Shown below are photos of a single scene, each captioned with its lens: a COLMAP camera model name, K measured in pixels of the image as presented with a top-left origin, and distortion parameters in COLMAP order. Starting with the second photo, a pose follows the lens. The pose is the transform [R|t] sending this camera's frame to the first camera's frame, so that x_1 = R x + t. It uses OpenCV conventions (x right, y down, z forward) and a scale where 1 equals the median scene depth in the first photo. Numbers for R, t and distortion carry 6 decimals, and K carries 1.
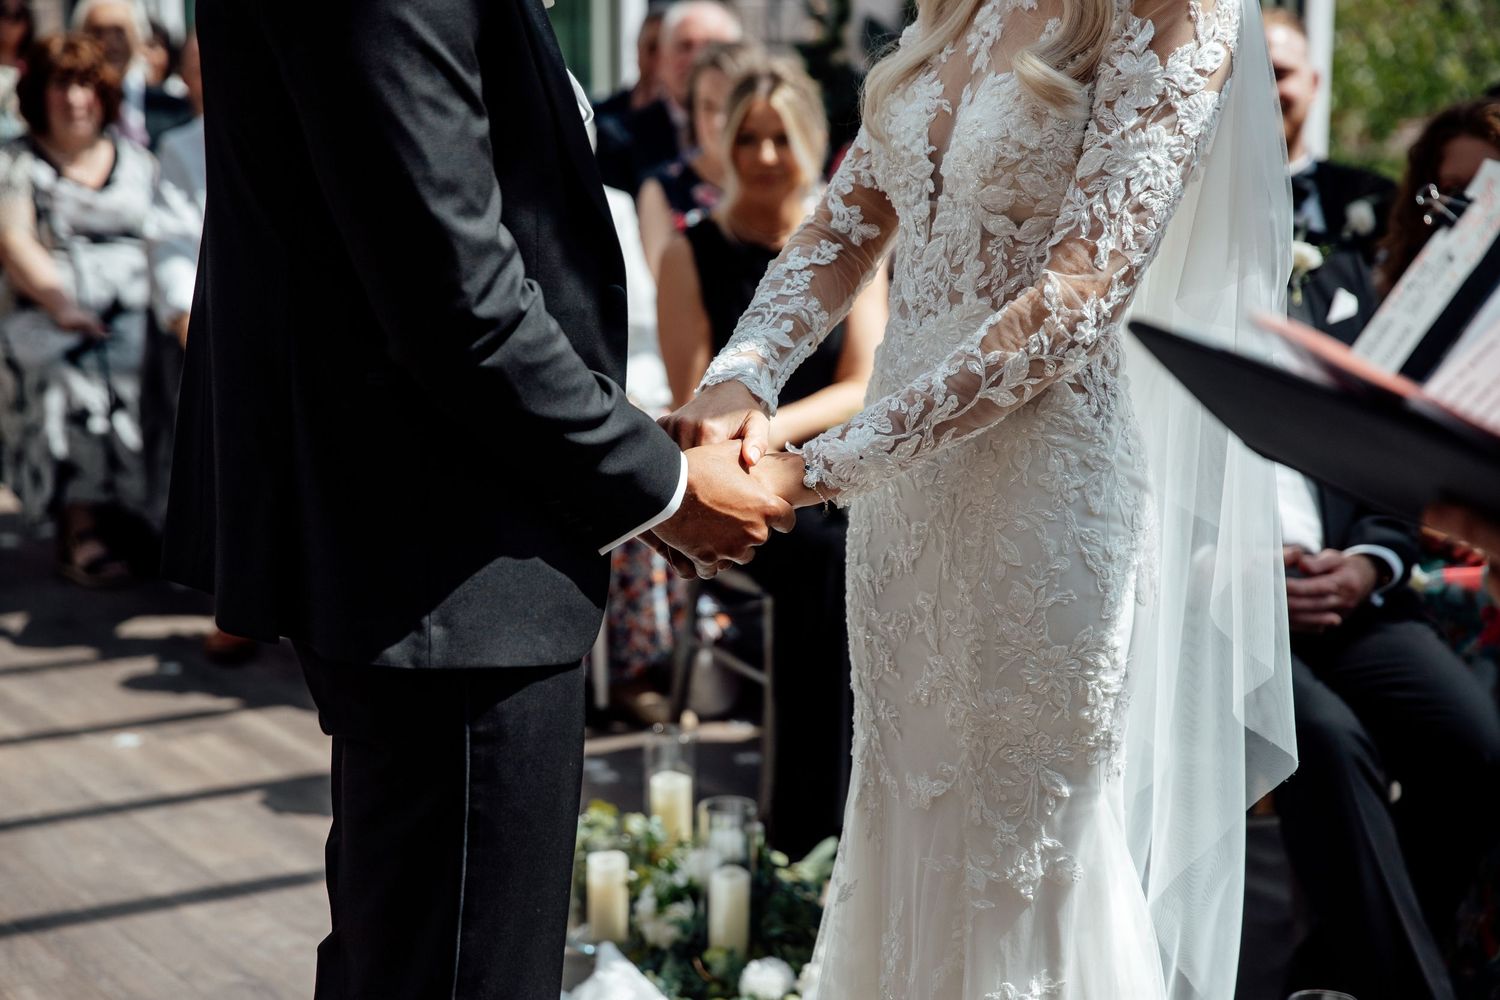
lens RADIAL K [[3020.0, 0, 749.7], [0, 3020.0, 500.5], [0, 0, 1]] dist [-0.021122, 0.000000]
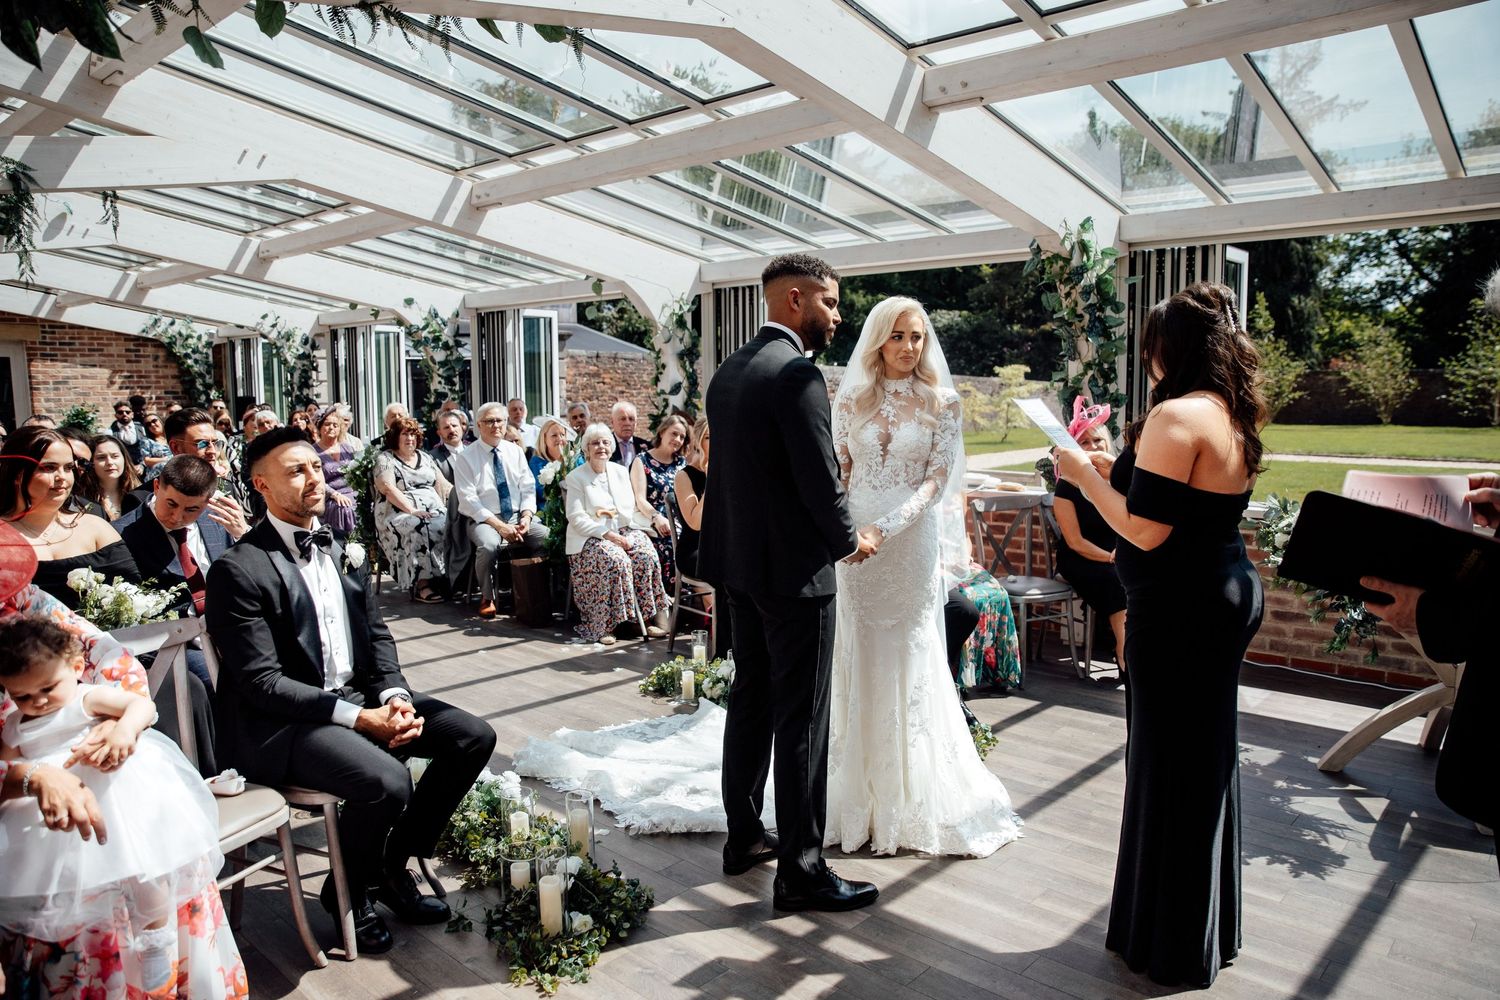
lens RADIAL K [[1051.6, 0, 749.8], [0, 1051.6, 502.3], [0, 0, 1]] dist [0.000313, -0.000781]
pose [[0.921363, -0.049181, 0.385580, -0.347407], [0.074733, 0.995870, -0.051555, 0.003027], [-0.381452, 0.076316, 0.921233, -0.039452]]
